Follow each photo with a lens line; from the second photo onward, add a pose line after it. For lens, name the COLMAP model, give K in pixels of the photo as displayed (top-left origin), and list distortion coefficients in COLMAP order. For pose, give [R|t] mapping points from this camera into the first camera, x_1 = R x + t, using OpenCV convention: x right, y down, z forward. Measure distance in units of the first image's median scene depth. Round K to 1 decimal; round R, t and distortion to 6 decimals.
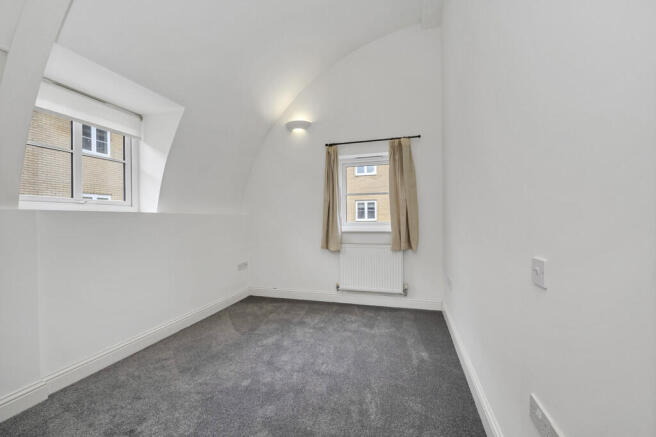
lens RADIAL K [[272.1, 0, 328.0], [0, 272.1, 218.5], [0, 0, 1]] dist [-0.000572, -0.000071]
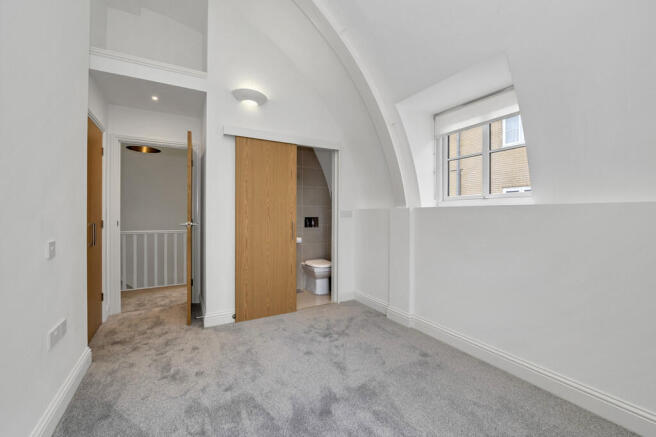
lens RADIAL K [[272.1, 0, 328.0], [0, 272.1, 218.5], [0, 0, 1]] dist [-0.000572, -0.000071]
pose [[-0.688745, 0.016535, -0.724815, 0.307149], [0.006852, 0.999844, 0.016298, 0.001039], [0.724971, 0.006259, -0.688751, 1.267109]]
